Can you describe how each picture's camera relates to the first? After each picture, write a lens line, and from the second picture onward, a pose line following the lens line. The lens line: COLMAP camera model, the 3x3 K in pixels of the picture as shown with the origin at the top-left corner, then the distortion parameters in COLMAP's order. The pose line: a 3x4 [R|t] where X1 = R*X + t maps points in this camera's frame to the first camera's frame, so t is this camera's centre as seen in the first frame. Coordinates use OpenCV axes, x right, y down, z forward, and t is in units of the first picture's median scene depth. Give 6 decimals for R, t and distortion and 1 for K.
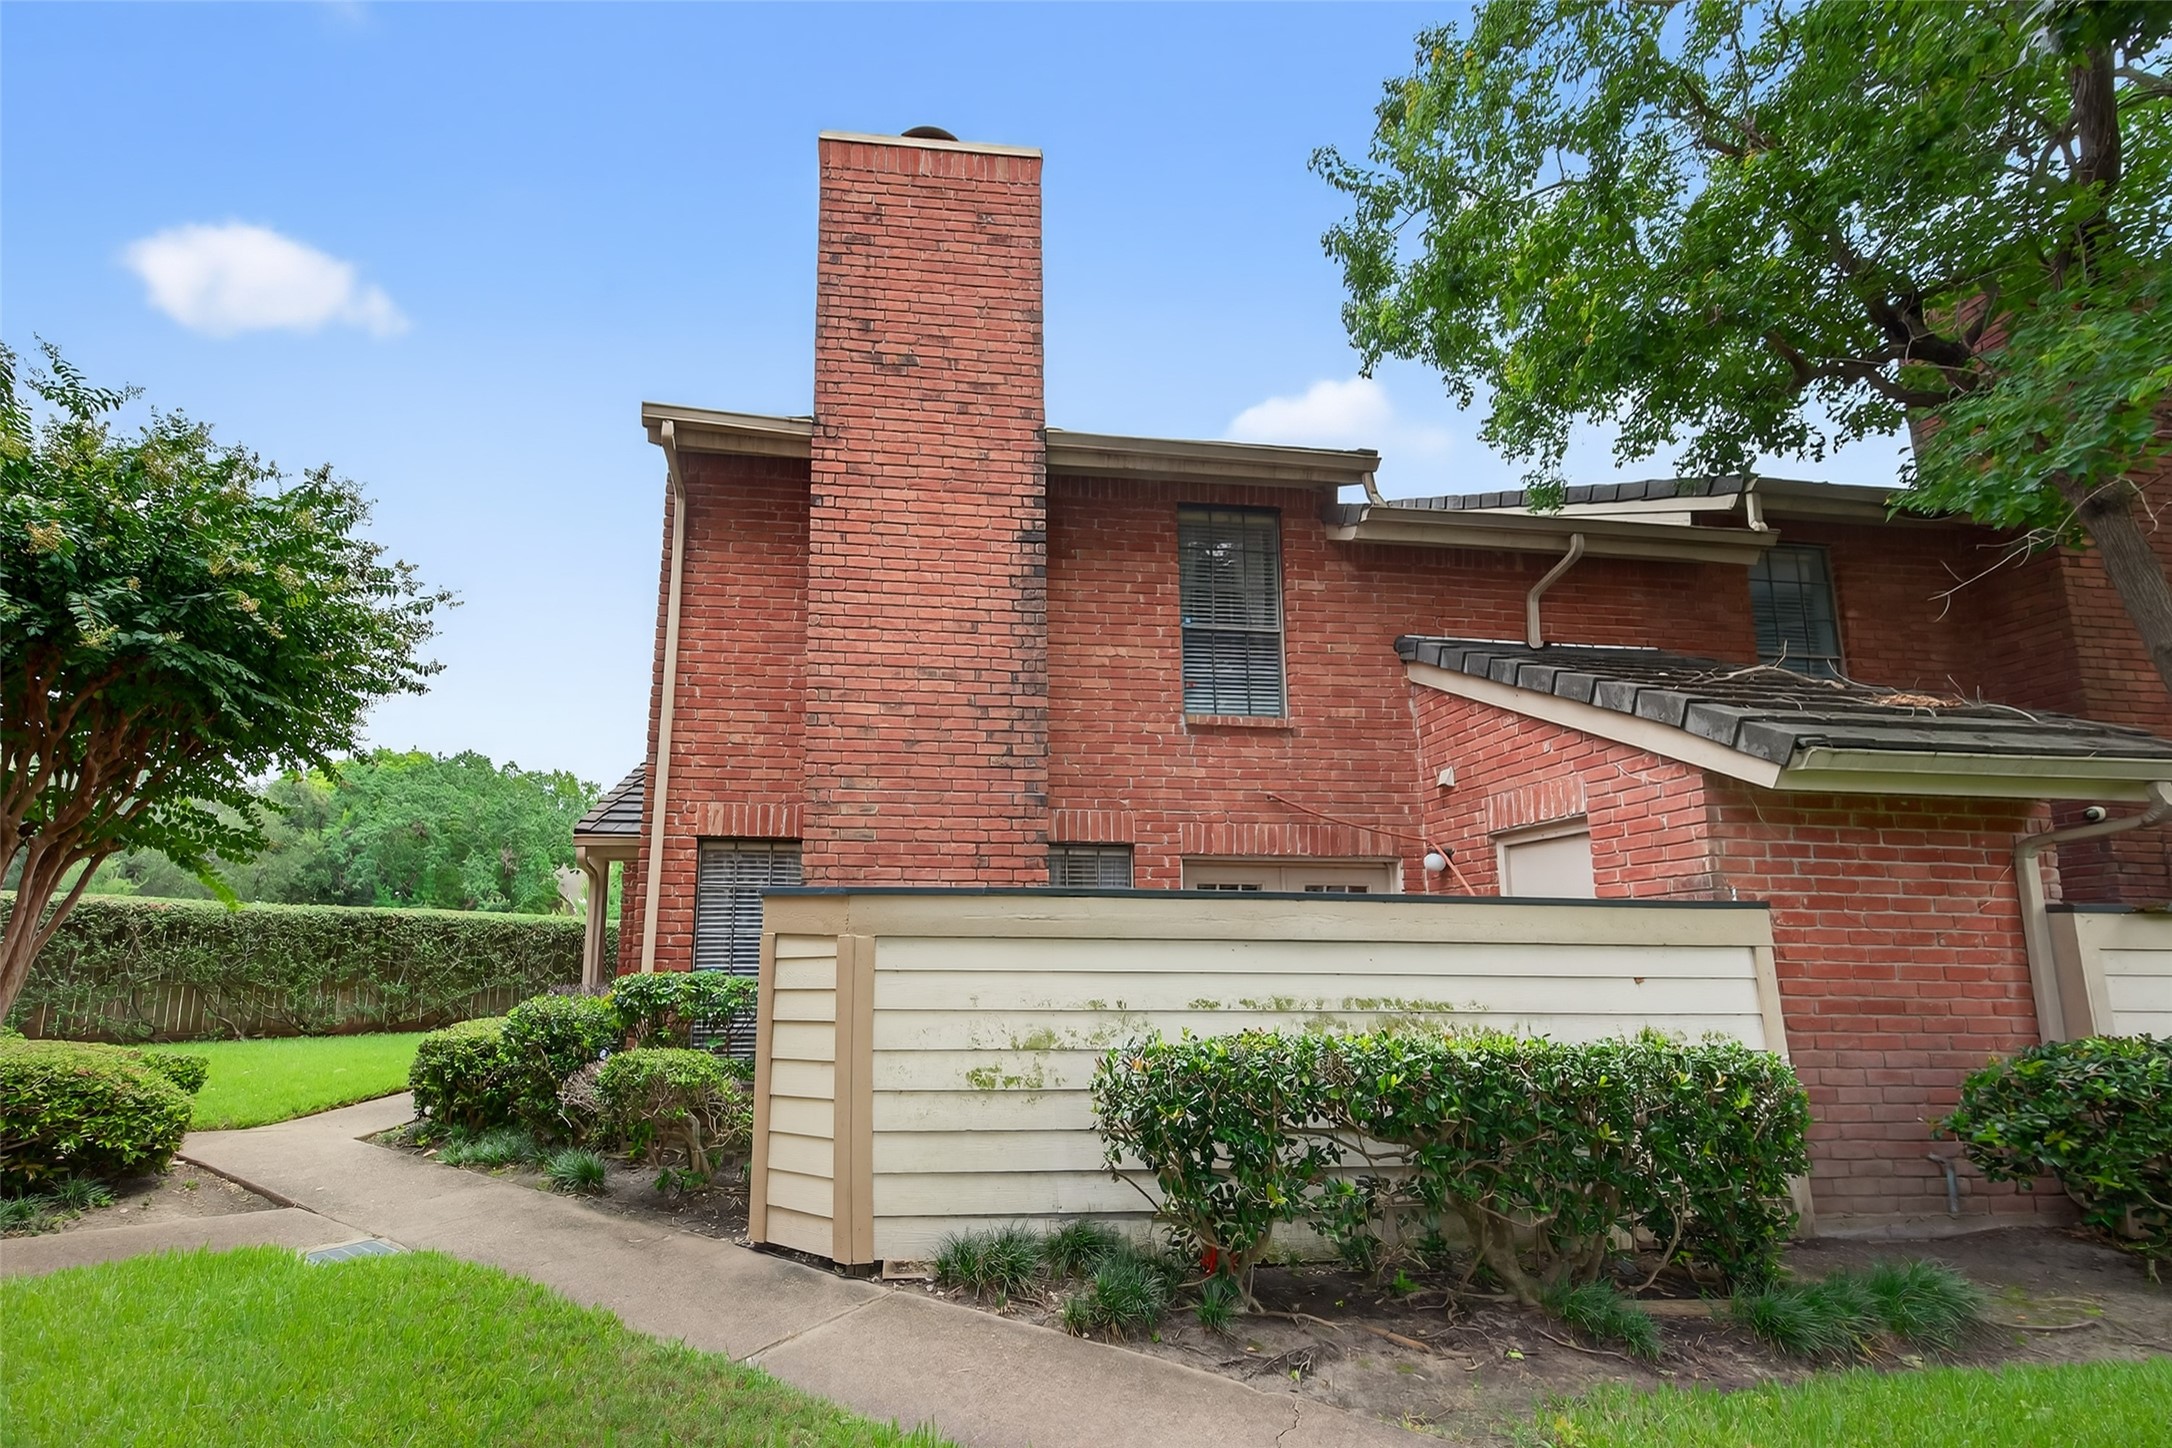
lens RADIAL K [[1184.6, 0, 1083.4], [0, 1184.6, 723.6], [0, 0, 1]] dist [0.015921, -0.000352]
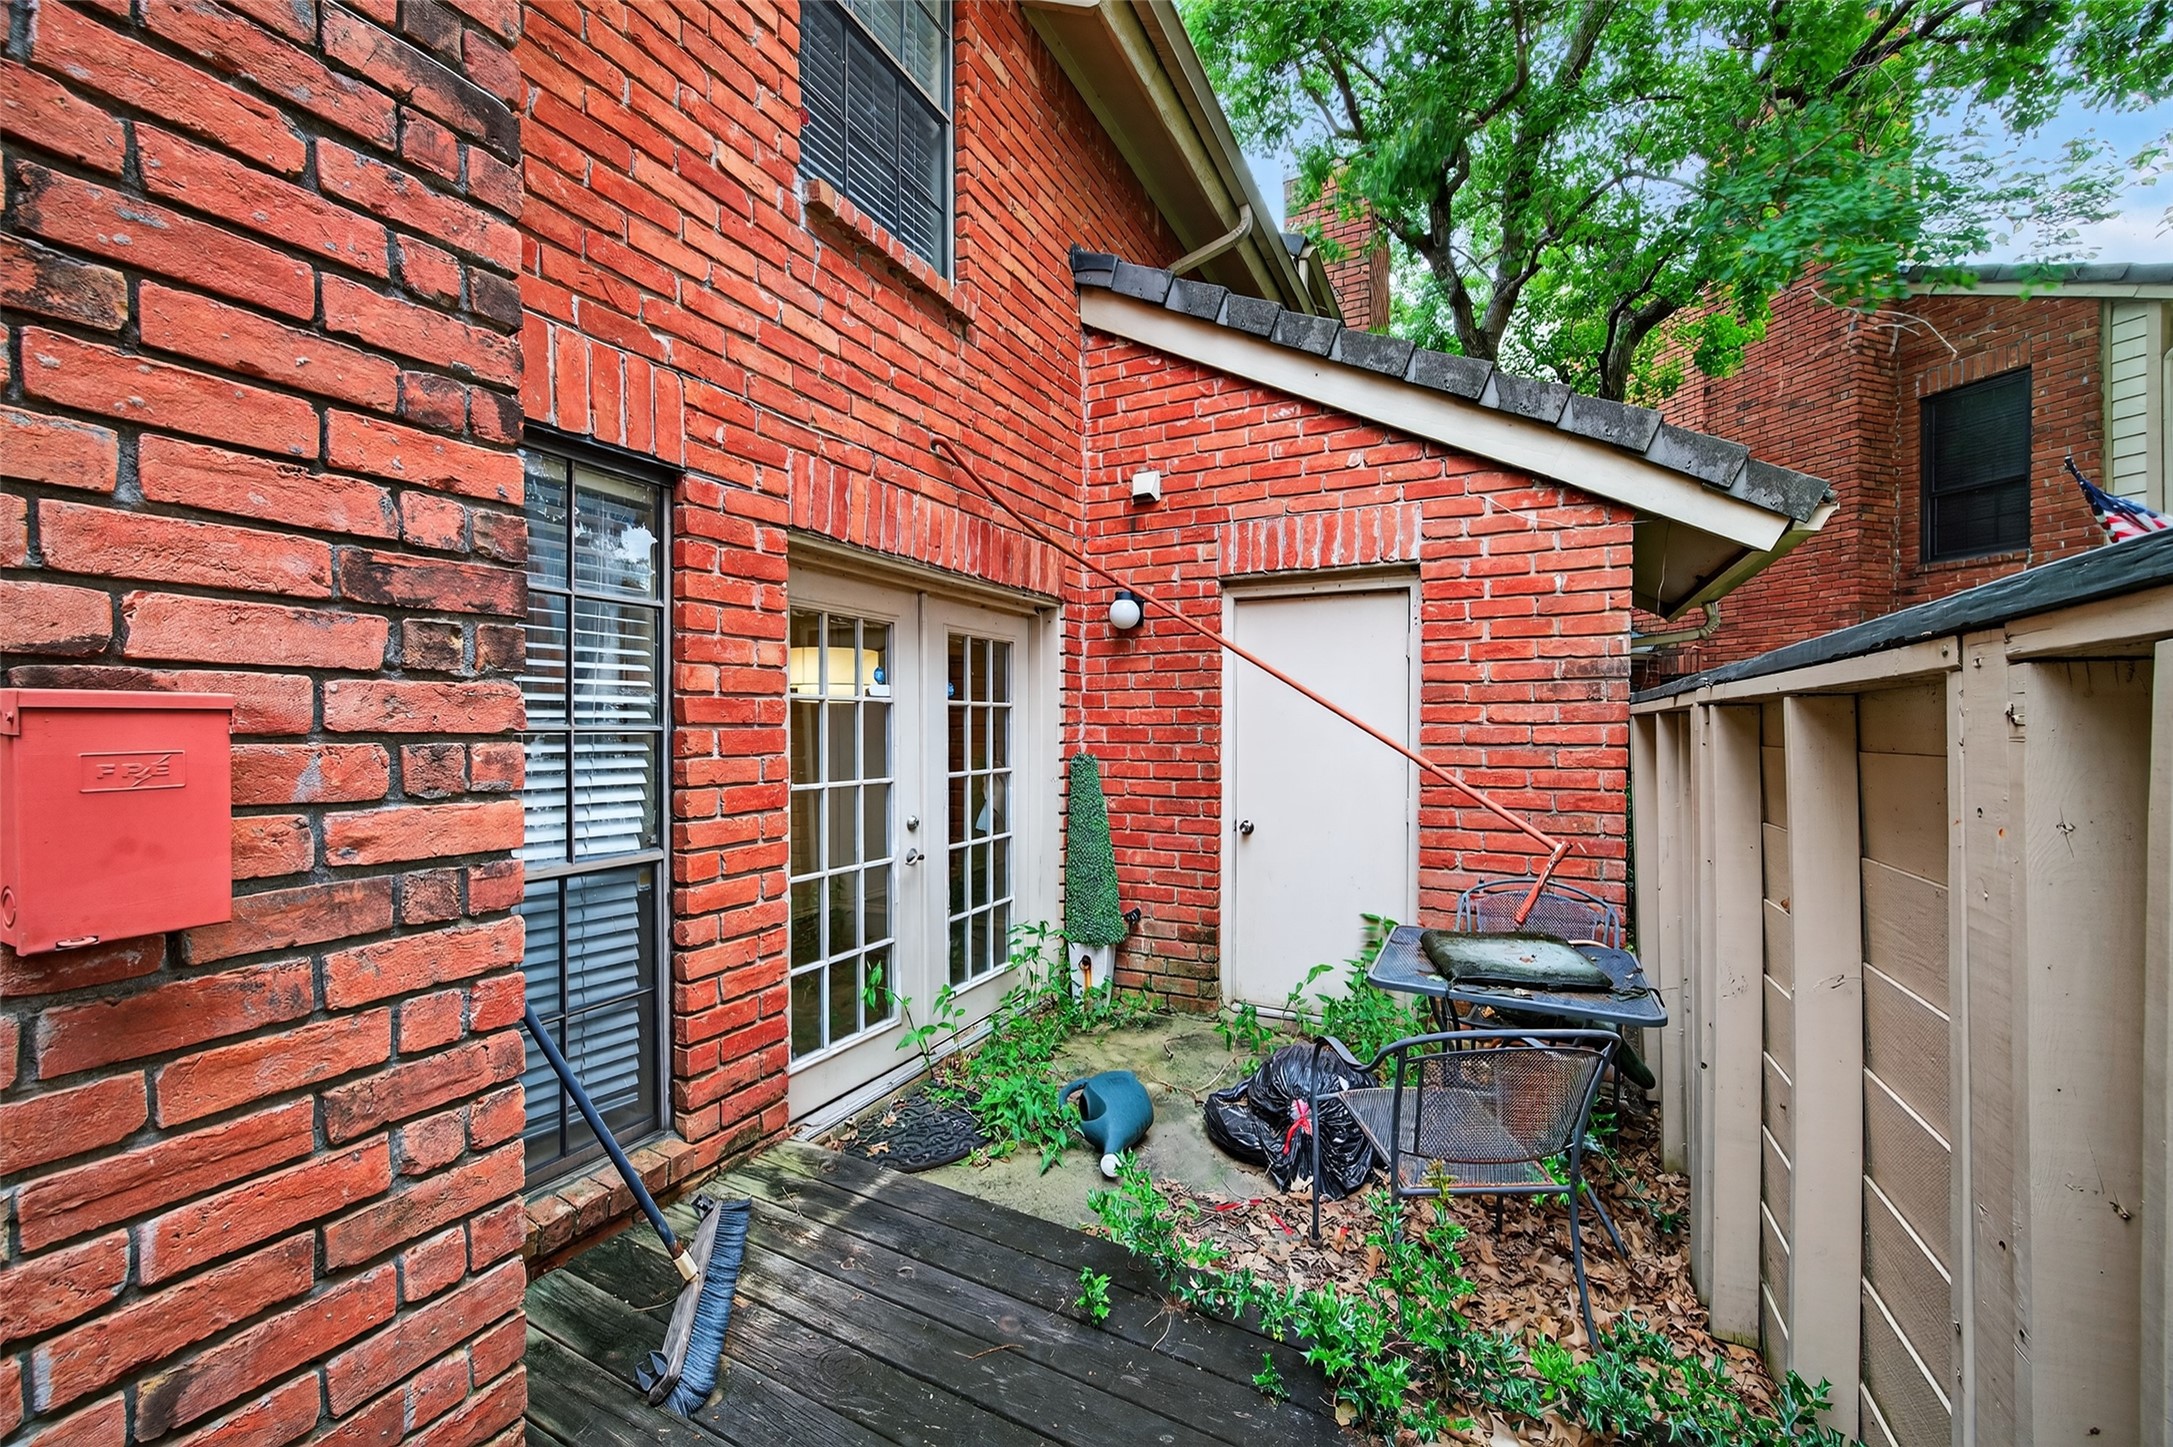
lens RADIAL K [[883.0, 0, 1154.2], [0, 883.0, 729.7], [0, 0, 1]] dist [0.000844, -0.000019]
pose [[0.607672, -0.000690, 0.794188, -0.088857], [-0.165072, 0.978051, 0.127154, 0.131385], [-0.776844, -0.208366, 0.594220, 0.782262]]
